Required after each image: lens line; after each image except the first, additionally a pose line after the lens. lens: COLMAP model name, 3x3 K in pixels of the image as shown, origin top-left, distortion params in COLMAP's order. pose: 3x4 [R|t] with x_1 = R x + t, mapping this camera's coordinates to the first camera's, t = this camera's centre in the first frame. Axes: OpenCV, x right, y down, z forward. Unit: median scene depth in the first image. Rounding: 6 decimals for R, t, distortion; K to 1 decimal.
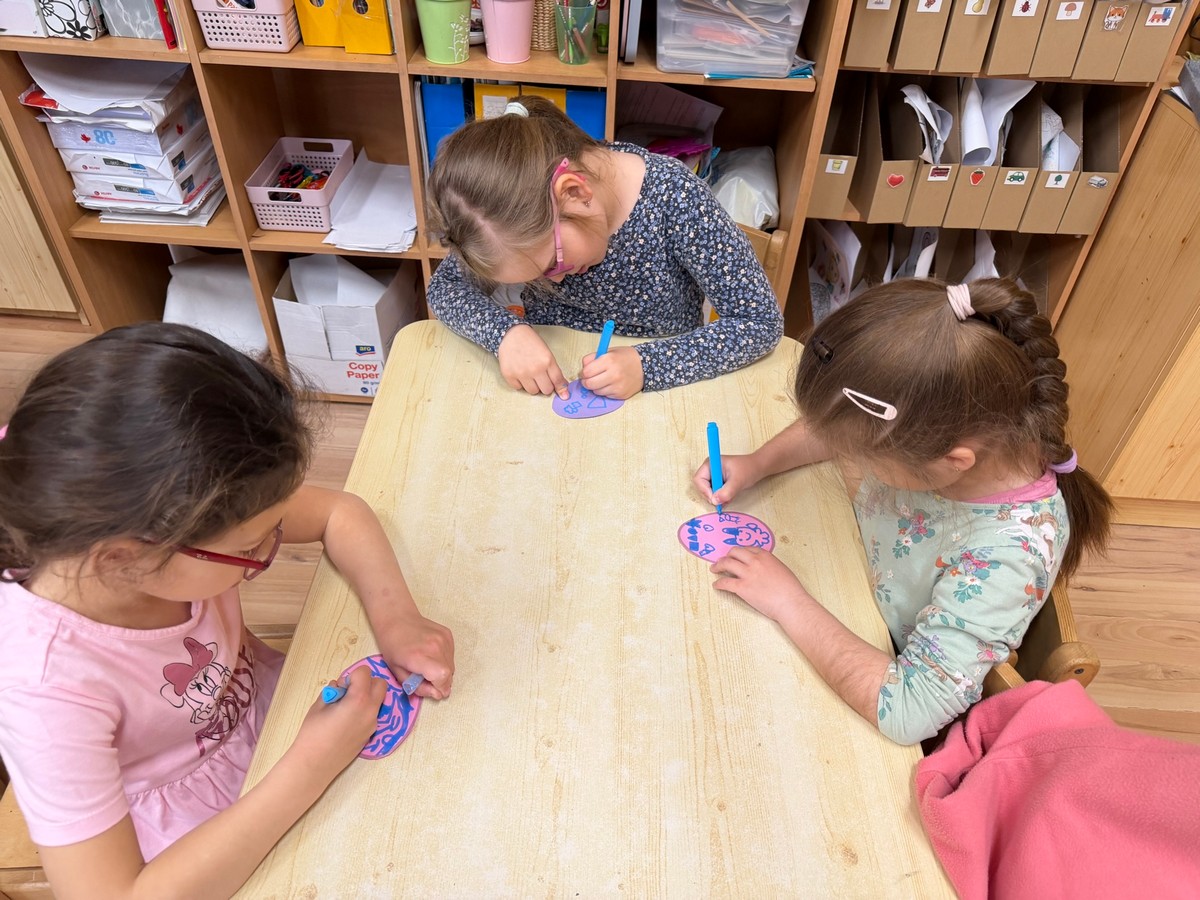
lens RADIAL K [[844.7, 0, 600.8], [0, 844.7, 450.4], [0, 0, 1]] dist [0.002483, 0.000782]
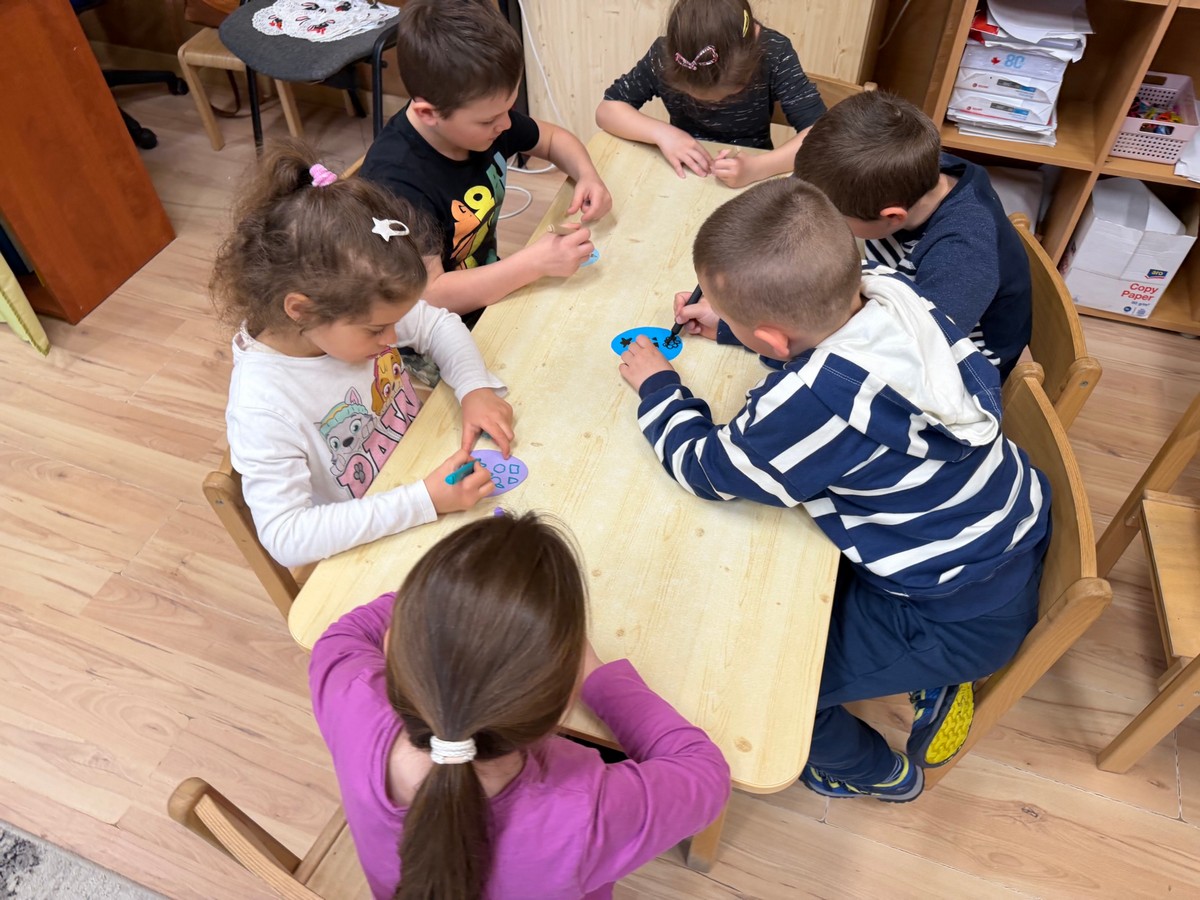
lens RADIAL K [[844.7, 0, 601.9], [0, 844.7, 449.7], [0, 0, 1]] dist [0.002483, 0.000782]
pose [[0.961291, 0.181355, -0.207437, -0.760332], [-0.157273, 0.979309, 0.127352, 0.085651], [0.226241, -0.089798, 0.969923, -0.279302]]
